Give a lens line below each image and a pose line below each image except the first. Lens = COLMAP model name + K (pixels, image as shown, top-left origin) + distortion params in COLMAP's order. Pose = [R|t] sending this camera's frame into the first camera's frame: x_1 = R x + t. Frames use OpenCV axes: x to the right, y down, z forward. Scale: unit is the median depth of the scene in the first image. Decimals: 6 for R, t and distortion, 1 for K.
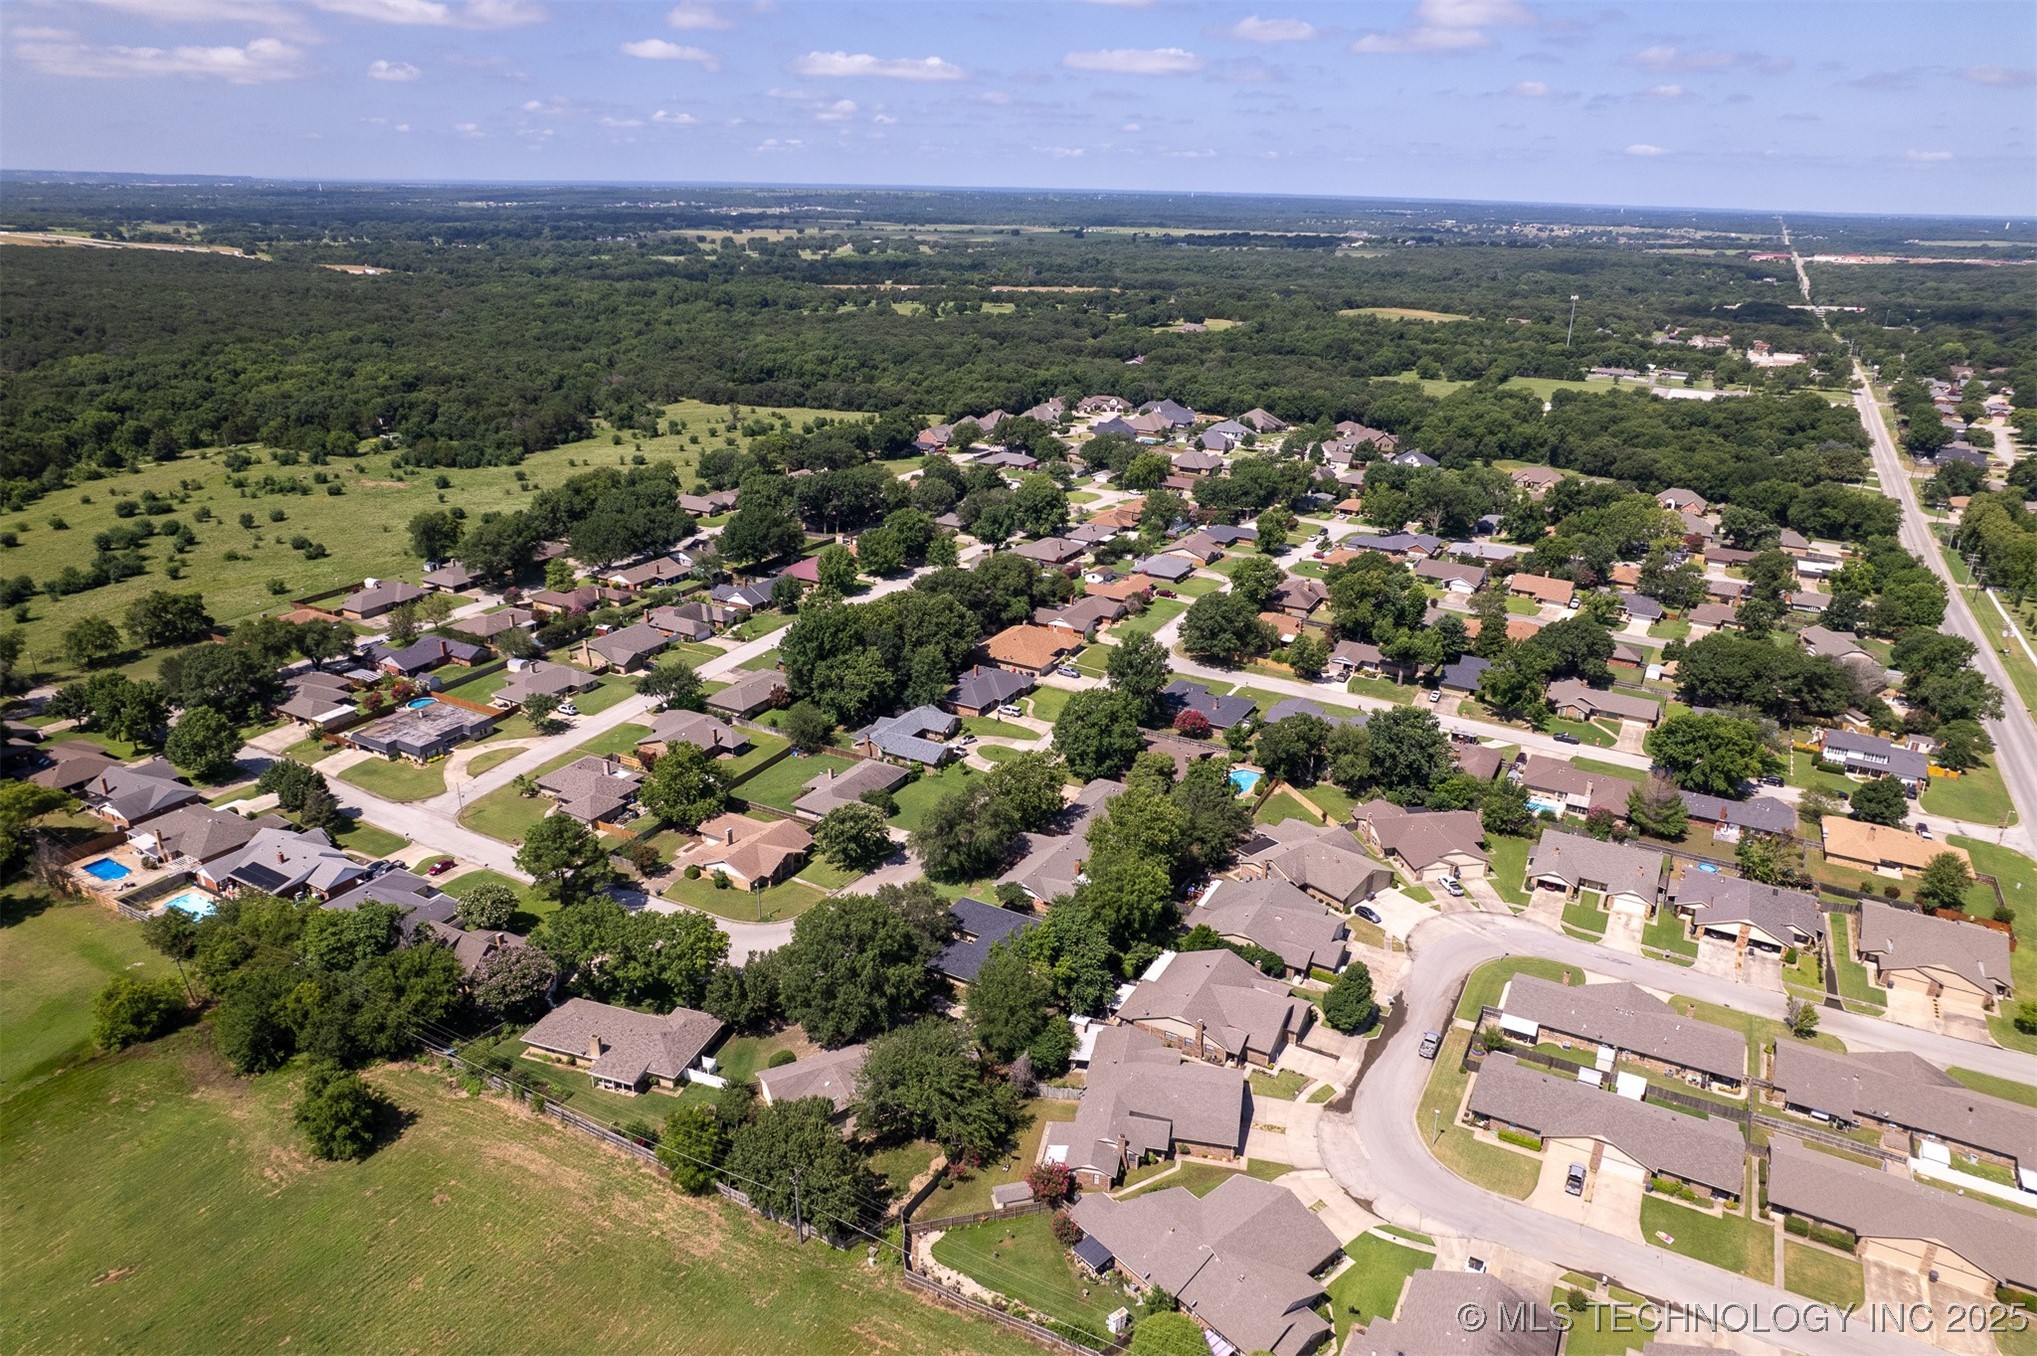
lens RADIAL K [[1297.7, 0, 1032.8], [0, 1297.7, 677.0], [0, 0, 1]] dist [-0.046782, 0.003917]
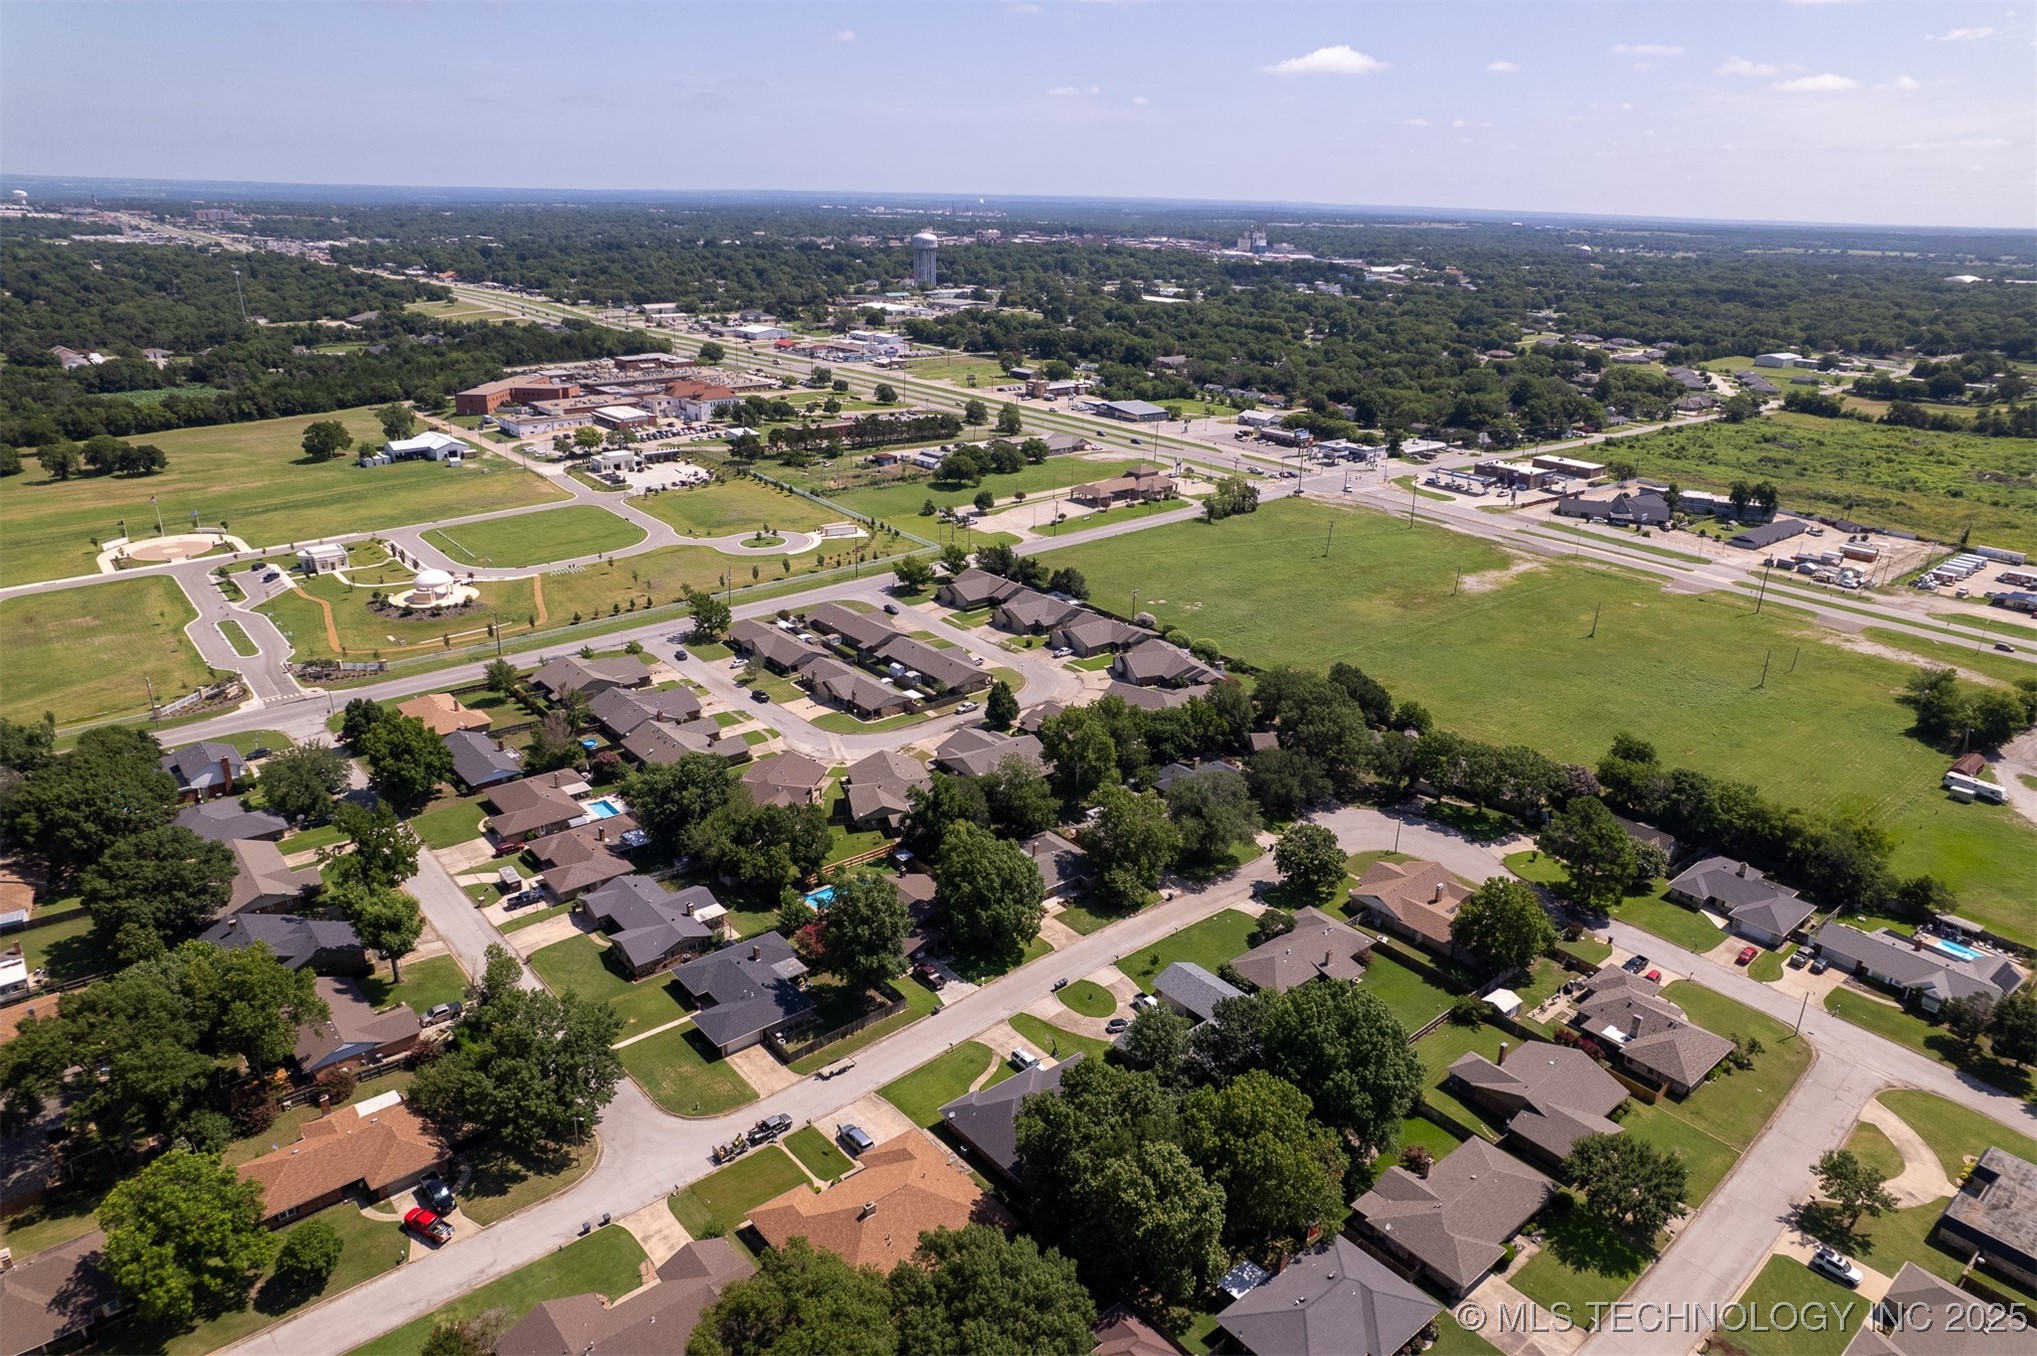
lens RADIAL K [[1297.7, 0, 1032.8], [0, 1297.7, 677.0], [0, 0, 1]] dist [-0.046782, 0.003917]
pose [[-0.929745, -0.166278, 0.328520, -0.238783], [0.094025, 0.755425, 0.648453, -0.639553], [-0.355996, 0.633785, -0.686719, 1.650573]]
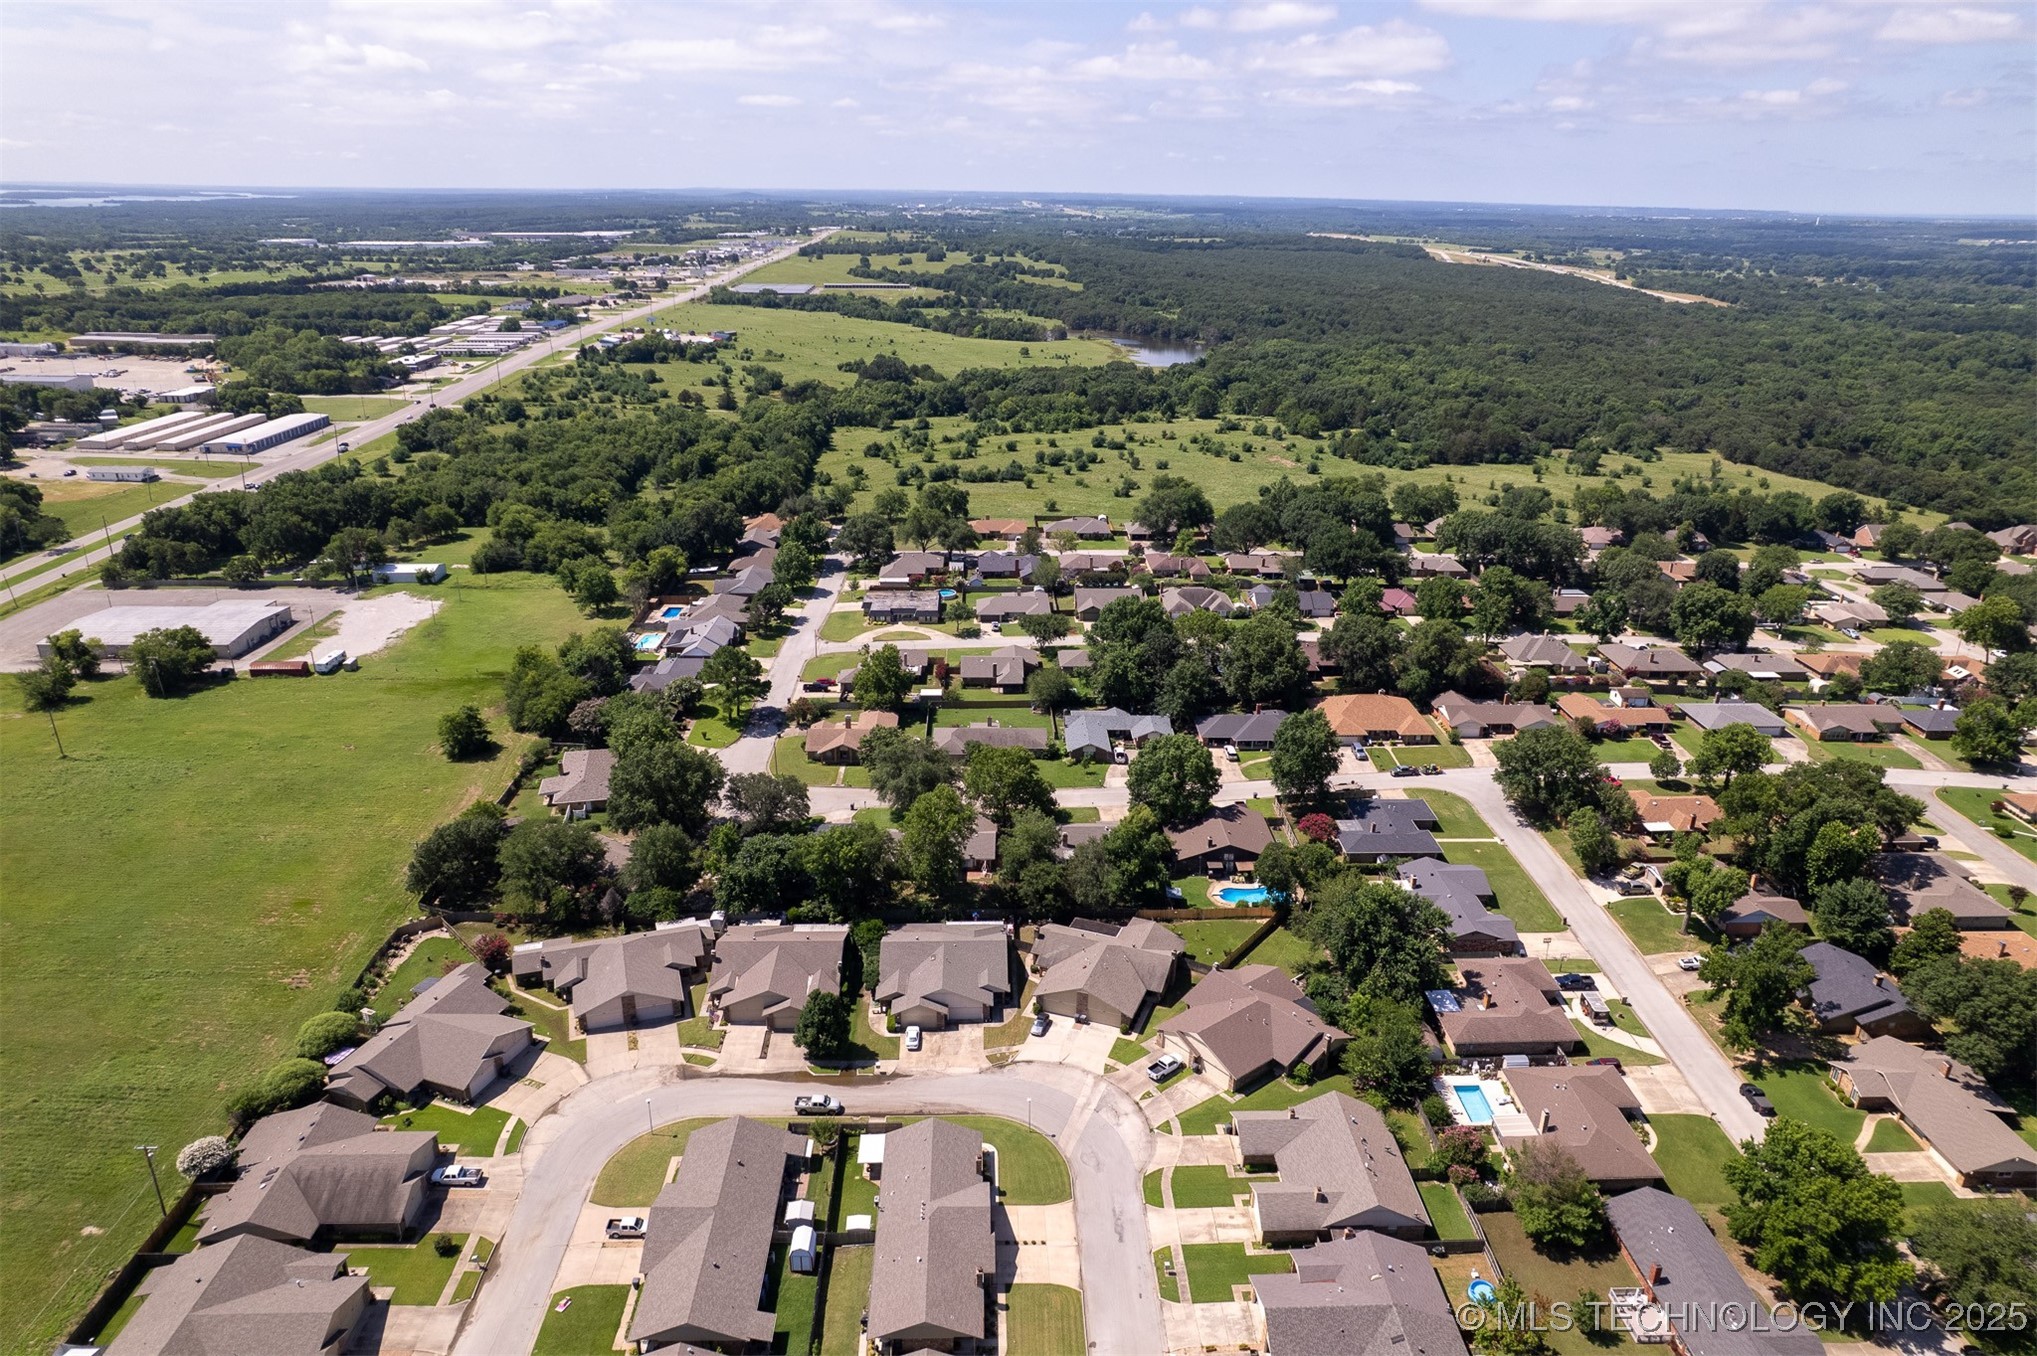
lens RADIAL K [[1297.7, 0, 1032.8], [0, 1297.7, 677.0], [0, 0, 1]] dist [-0.046782, 0.003917]
pose [[0.506952, 0.294933, -0.809947, 0.832461], [-0.313768, 0.938318, 0.145288, -0.148697], [0.802838, 0.180481, 0.568223, 0.430694]]
